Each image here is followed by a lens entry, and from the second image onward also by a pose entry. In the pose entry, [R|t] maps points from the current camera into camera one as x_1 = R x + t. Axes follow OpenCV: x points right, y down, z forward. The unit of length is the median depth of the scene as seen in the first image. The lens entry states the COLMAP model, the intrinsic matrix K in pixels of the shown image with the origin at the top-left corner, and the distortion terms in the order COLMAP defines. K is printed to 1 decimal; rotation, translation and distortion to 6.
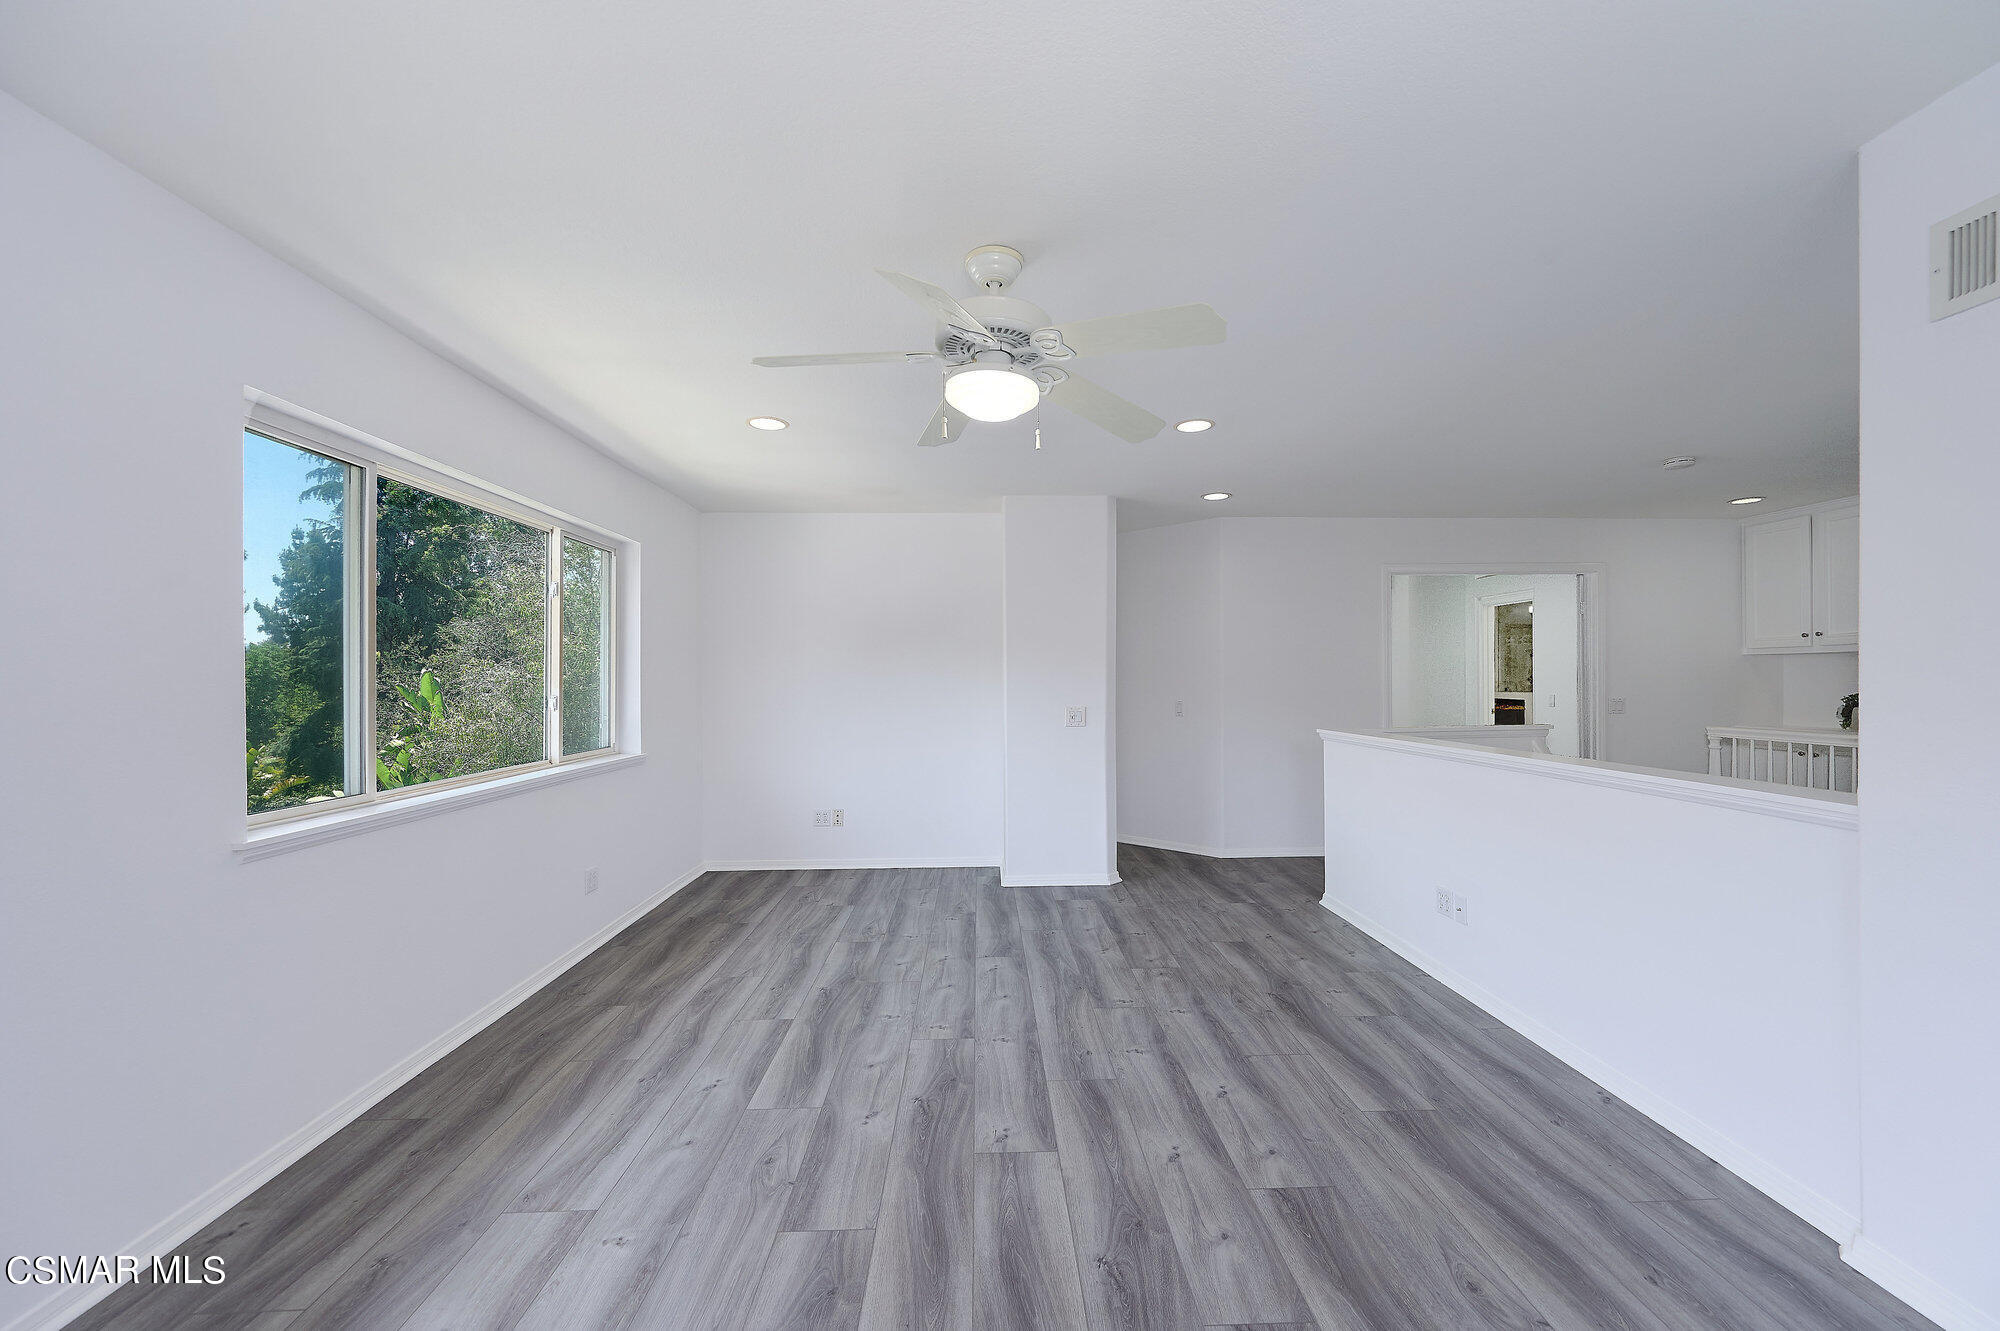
lens RADIAL K [[807.7, 0, 1055.6], [0, 807.7, 684.0], [0, 0, 1]] dist [0.001411, 0.000165]
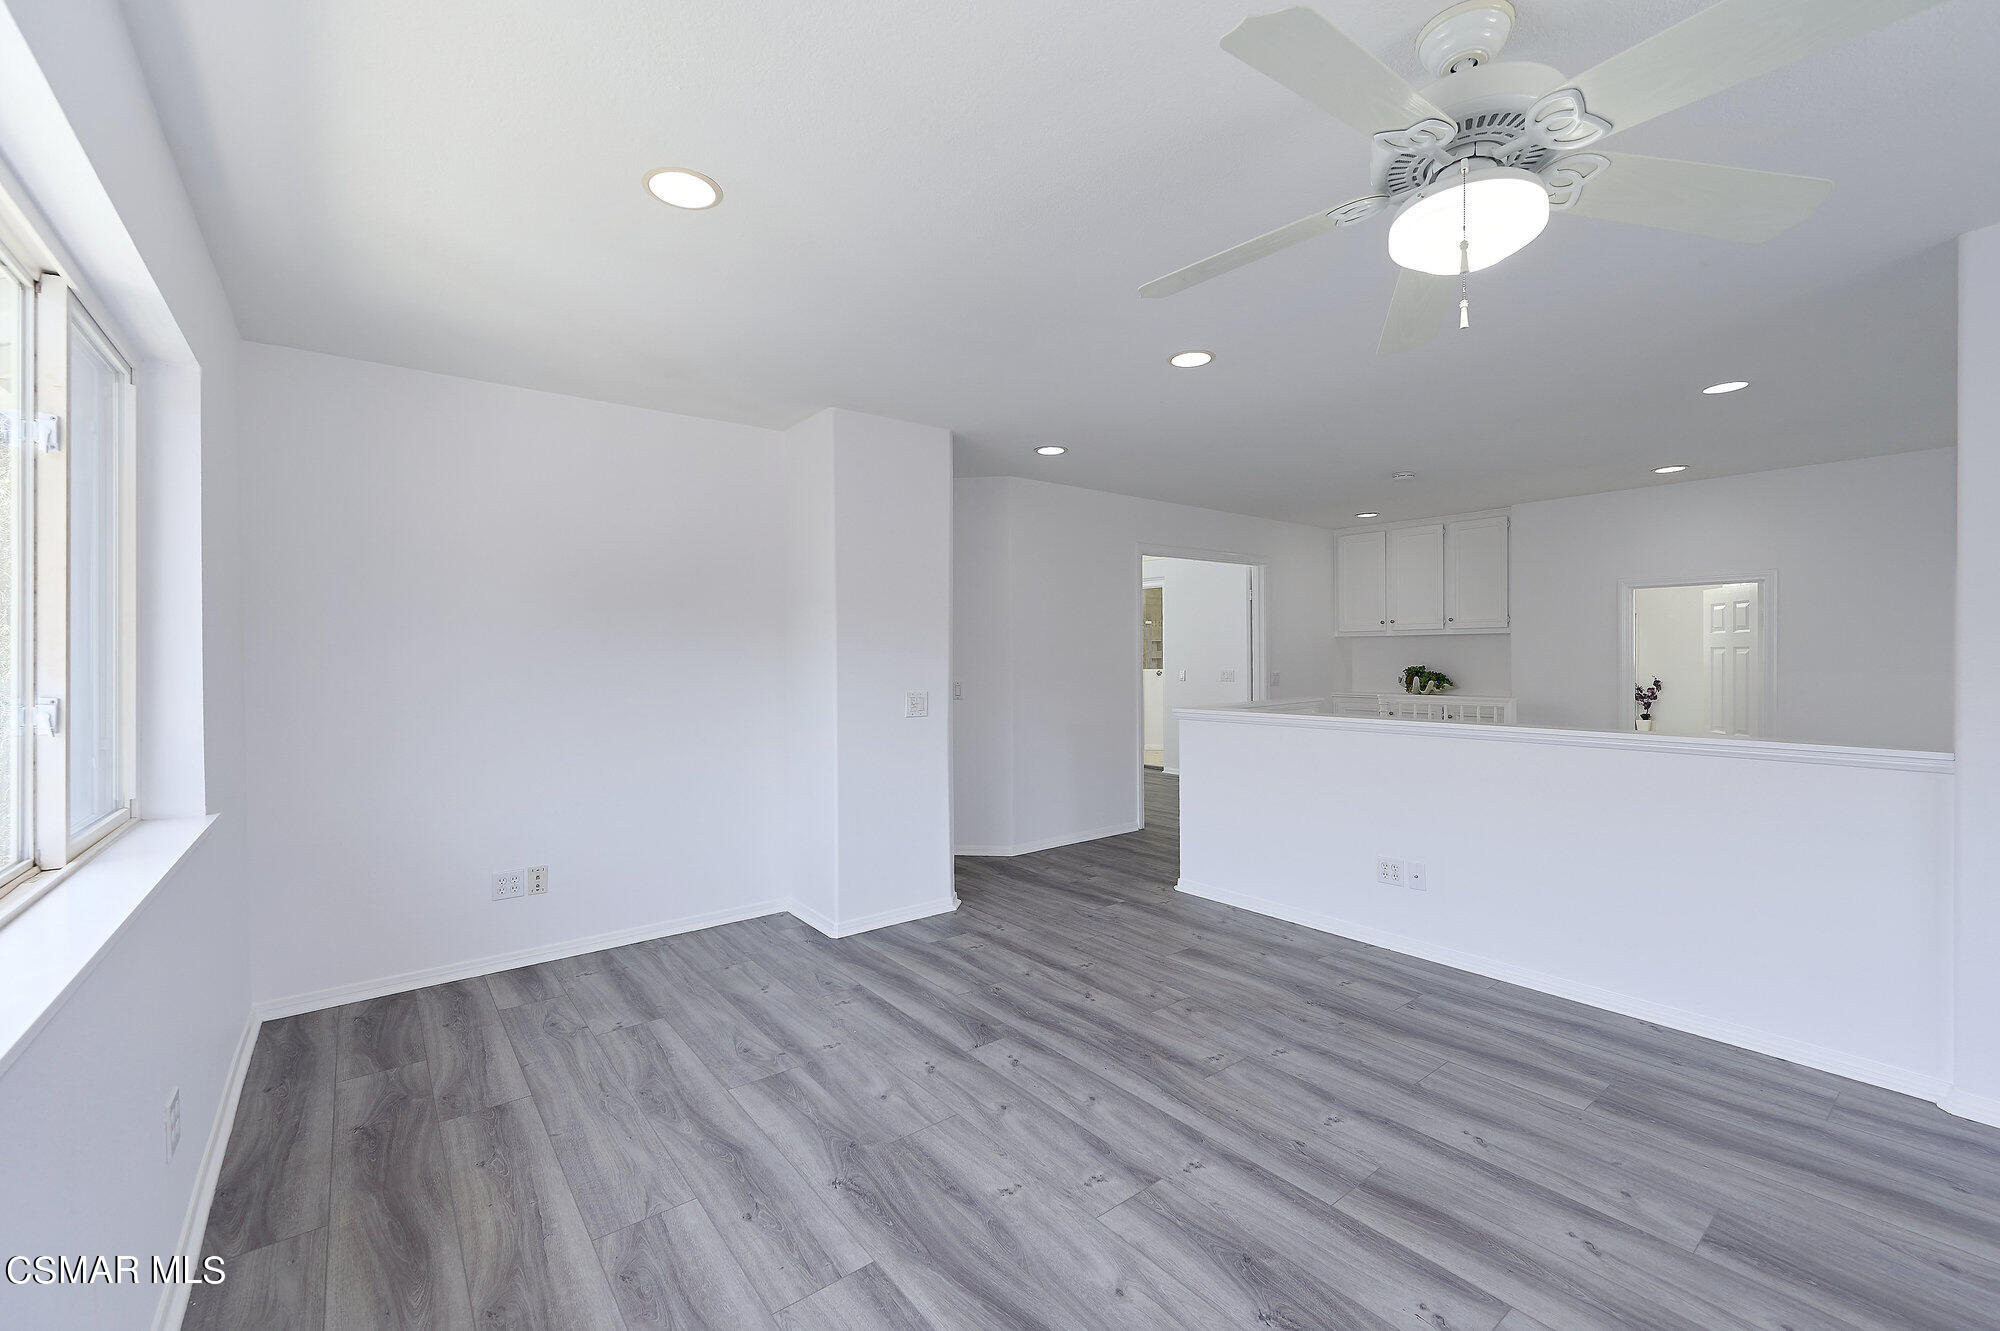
lens RADIAL K [[807.7, 0, 1014.1], [0, 807.7, 667.4], [0, 0, 1]] dist [0.001411, 0.000165]
pose [[0.818835, -0.008684, 0.573963, -0.469239], [0.007060, 0.999962, 0.005058, 0.002109], [-0.573985, -0.000089, 0.818866, 0.407664]]
